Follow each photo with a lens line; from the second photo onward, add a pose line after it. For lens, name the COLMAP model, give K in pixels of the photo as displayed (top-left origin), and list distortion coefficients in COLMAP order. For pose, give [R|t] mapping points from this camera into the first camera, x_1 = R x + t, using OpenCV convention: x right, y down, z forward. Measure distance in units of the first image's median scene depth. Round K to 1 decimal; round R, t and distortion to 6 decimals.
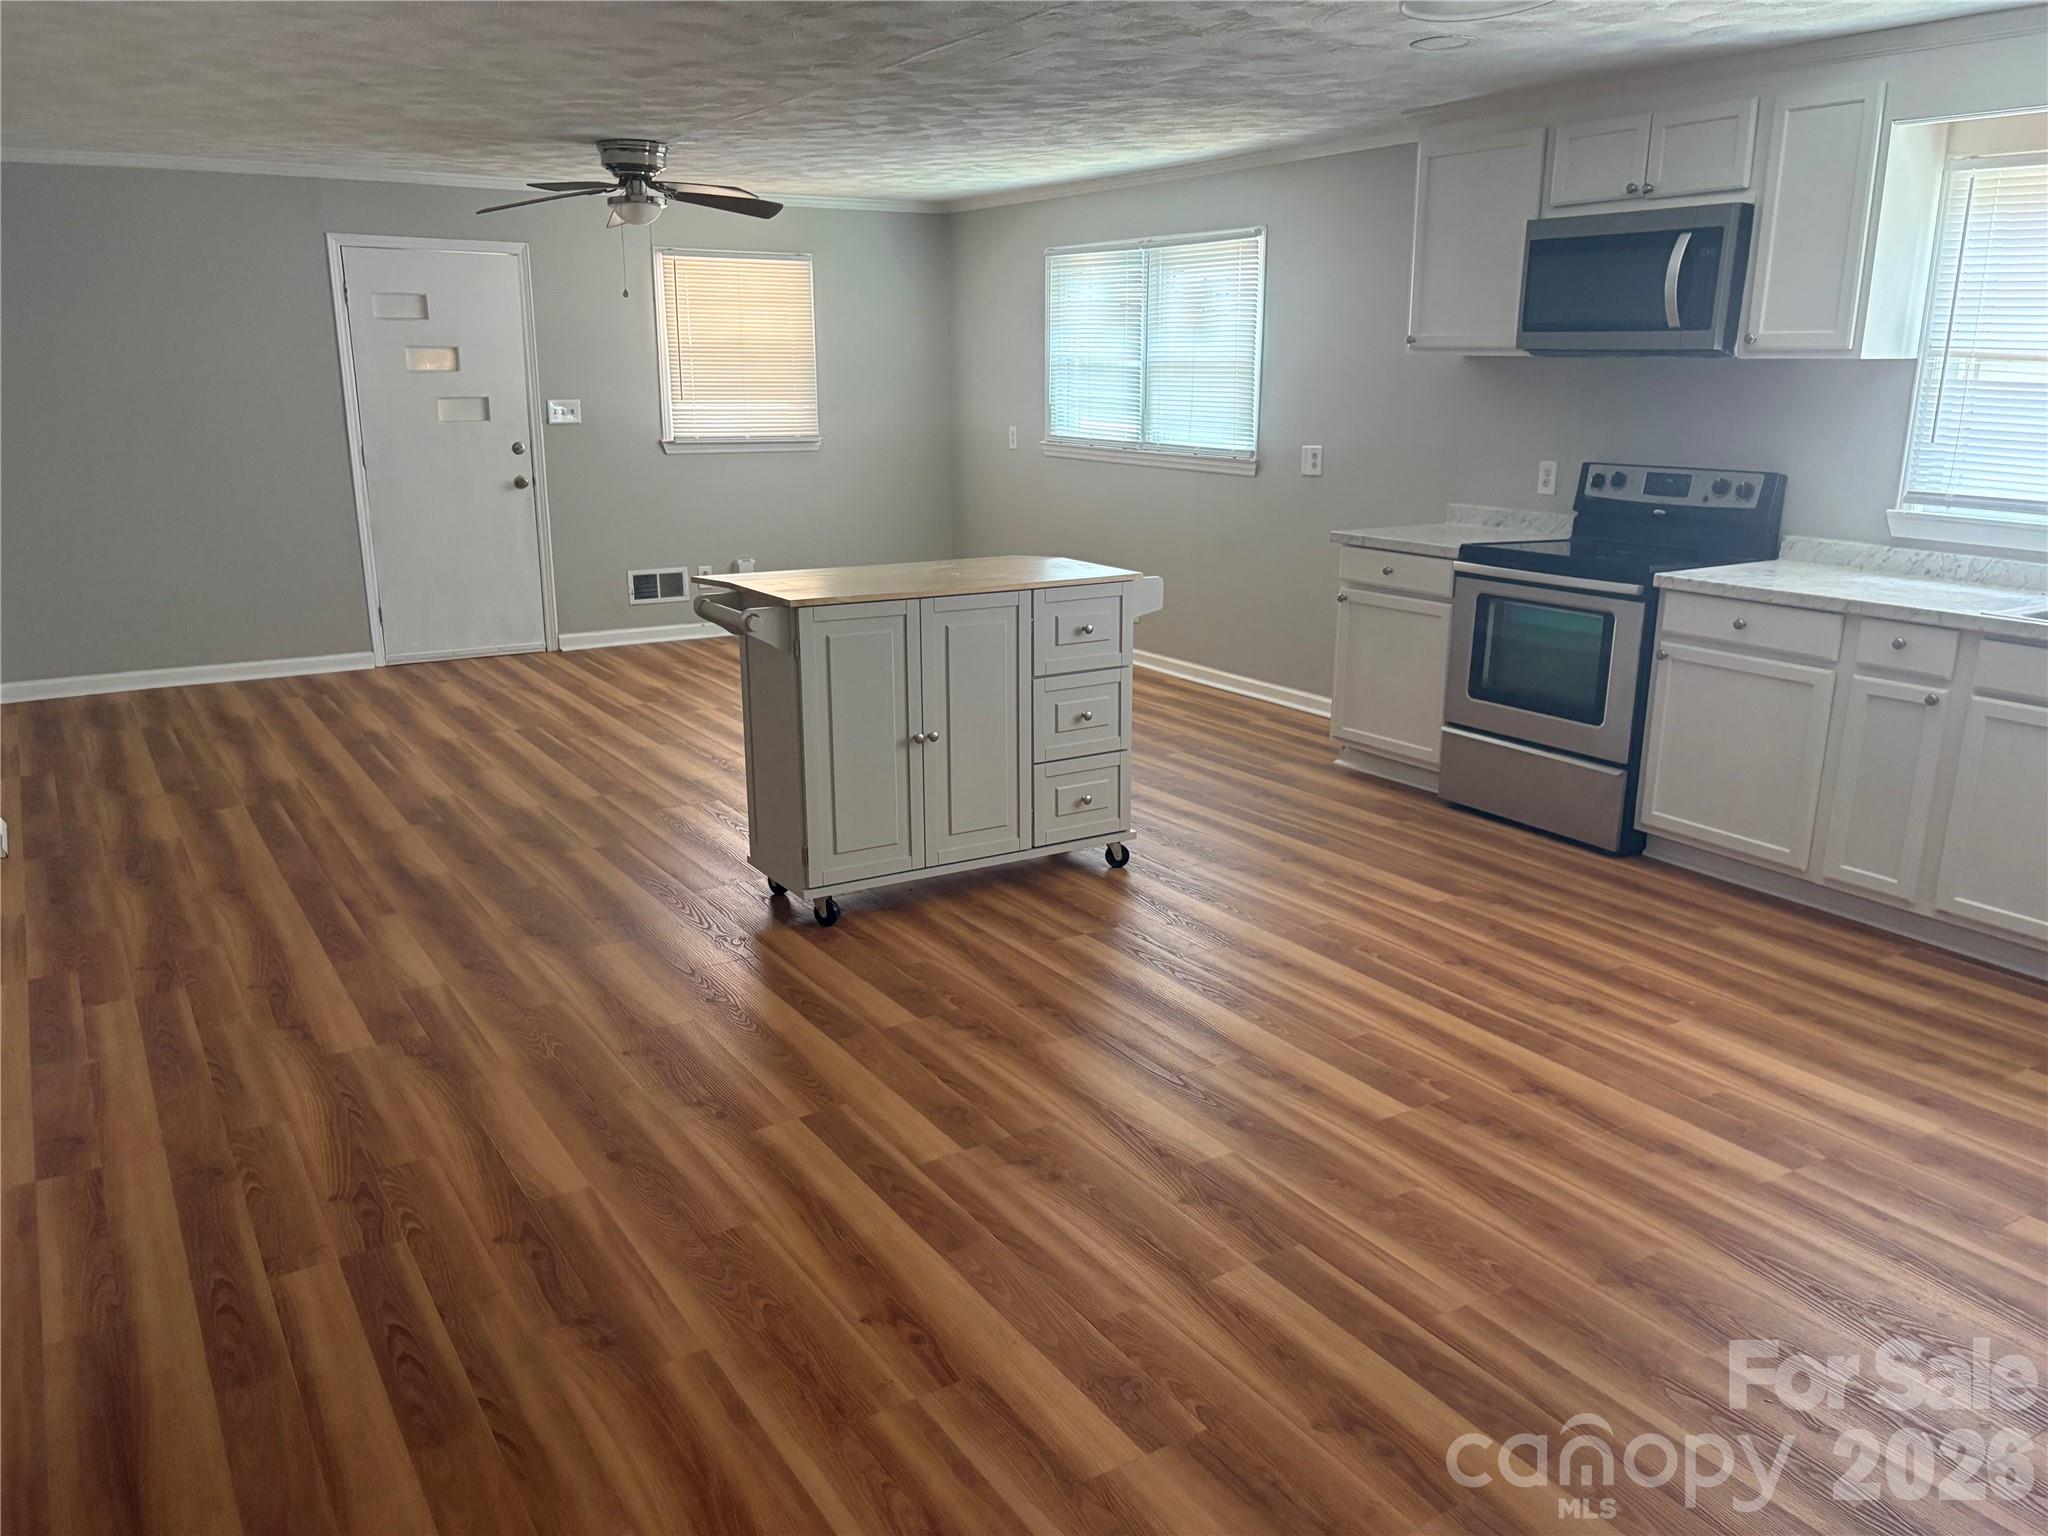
lens RADIAL K [[1530.4, 0, 1019.7], [0, 1530.4, 773.2], [0, 0, 1]] dist [0.004217, -0.007987]
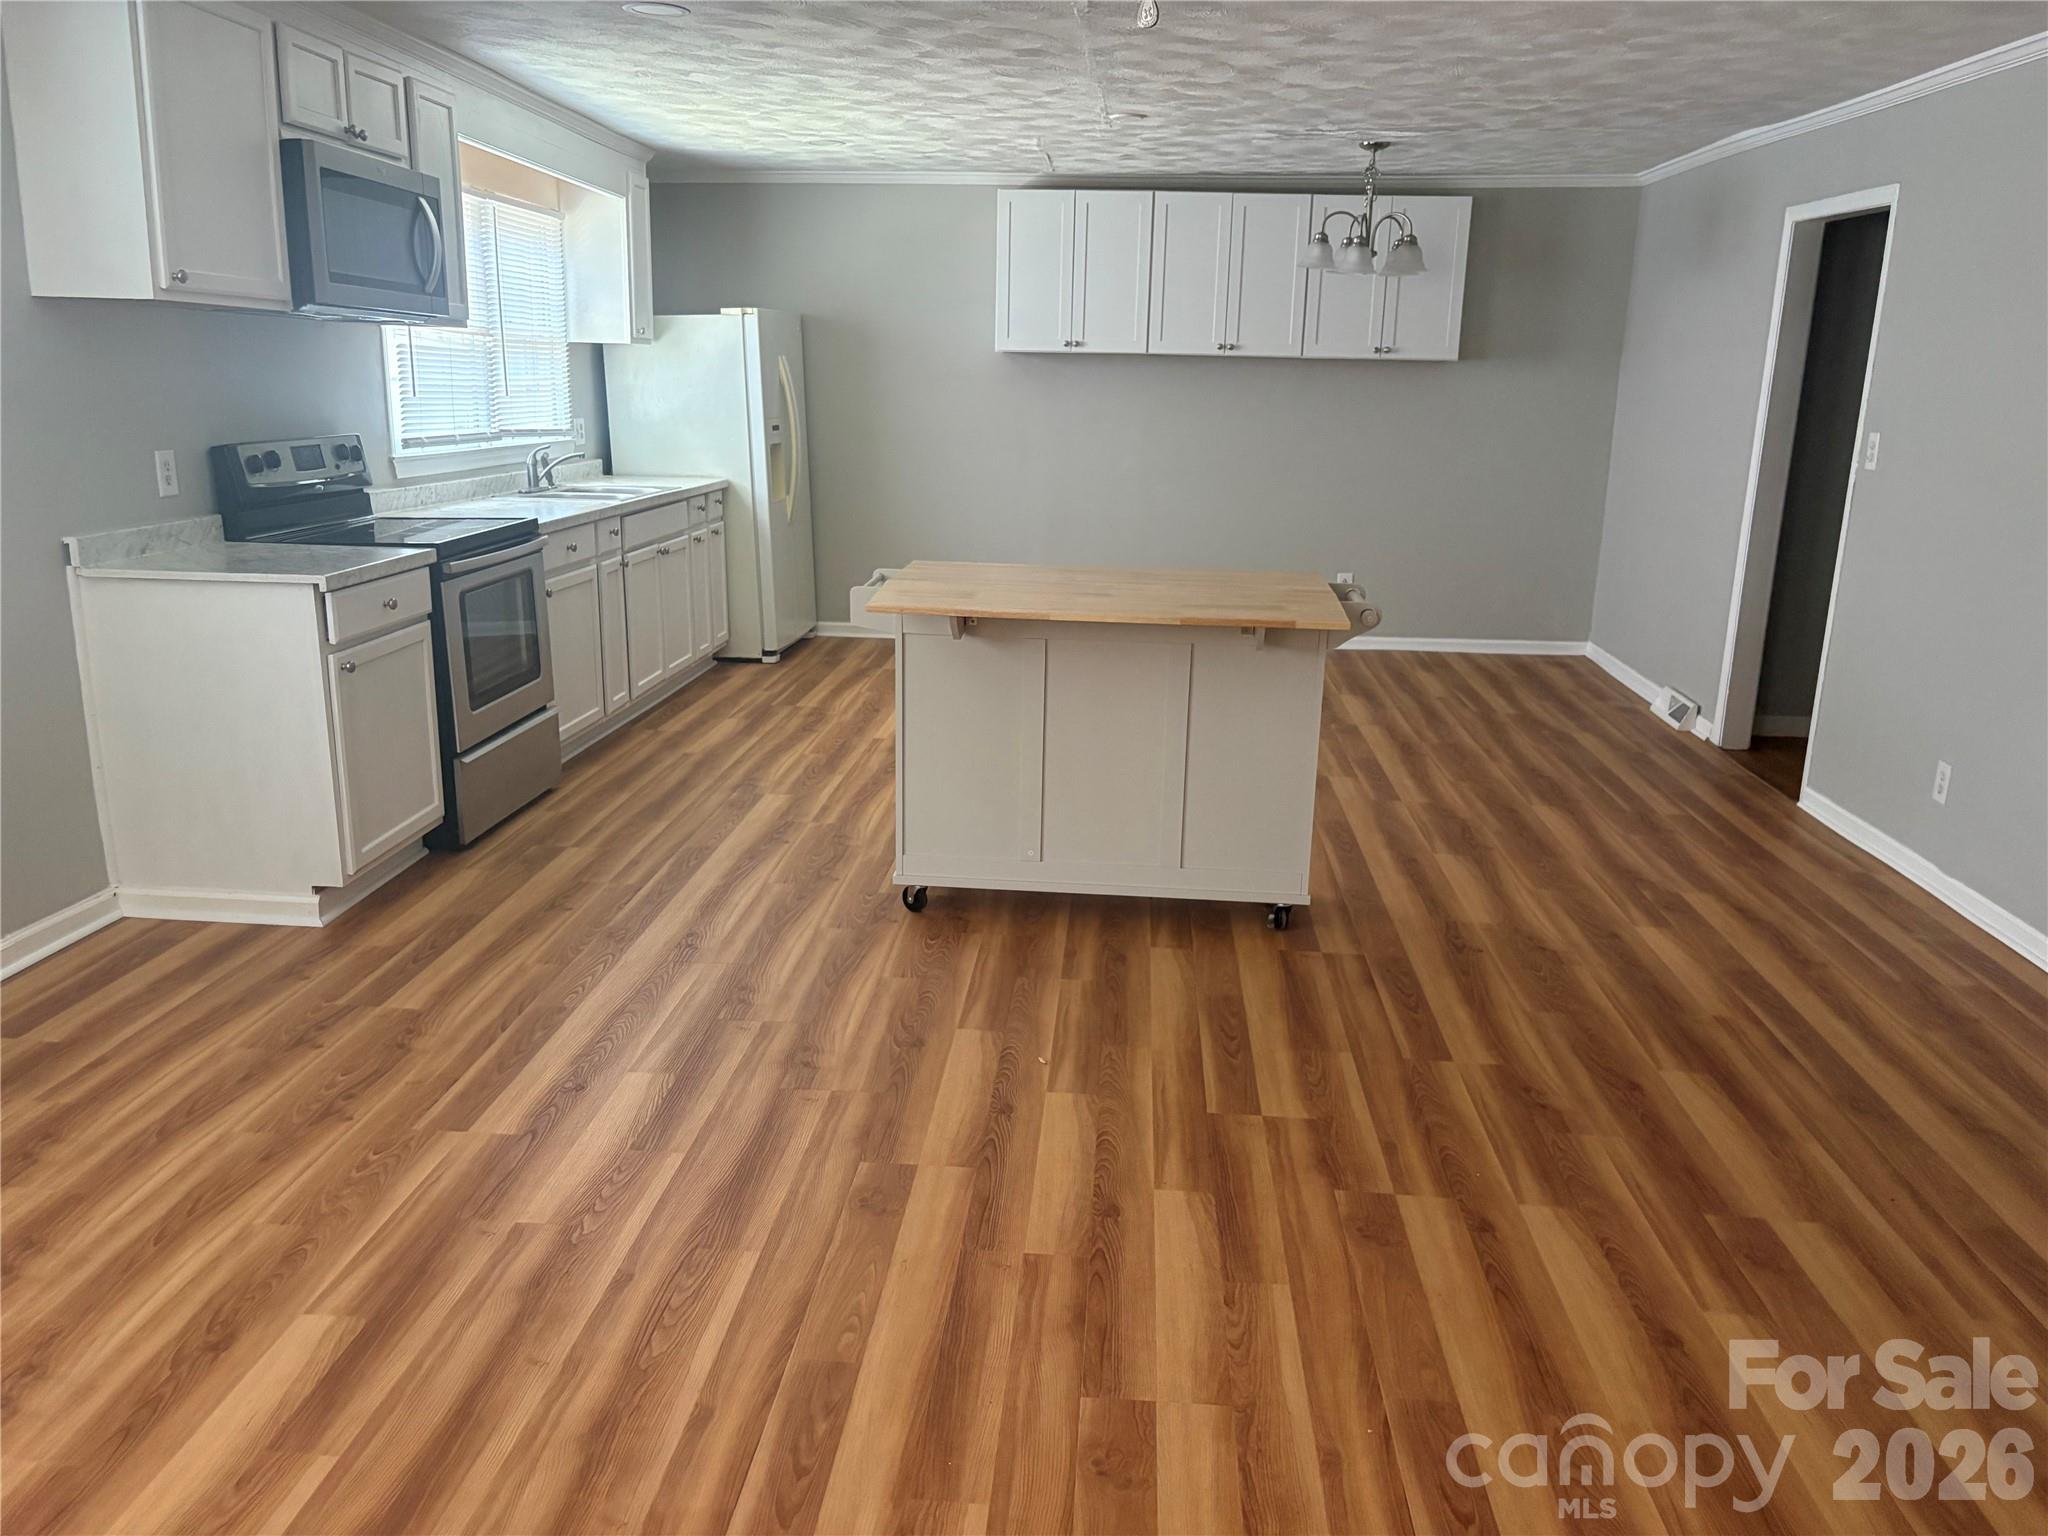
lens RADIAL K [[1530.4, 0, 1019.1], [0, 1530.4, 771.8], [0, 0, 1]] dist [0.004217, -0.007987]
pose [[-0.797665, -0.176011, 0.576845, -0.547453], [0.127085, 0.885936, 0.446057, -0.435807], [-0.589559, 0.429113, -0.684312, 1.687654]]
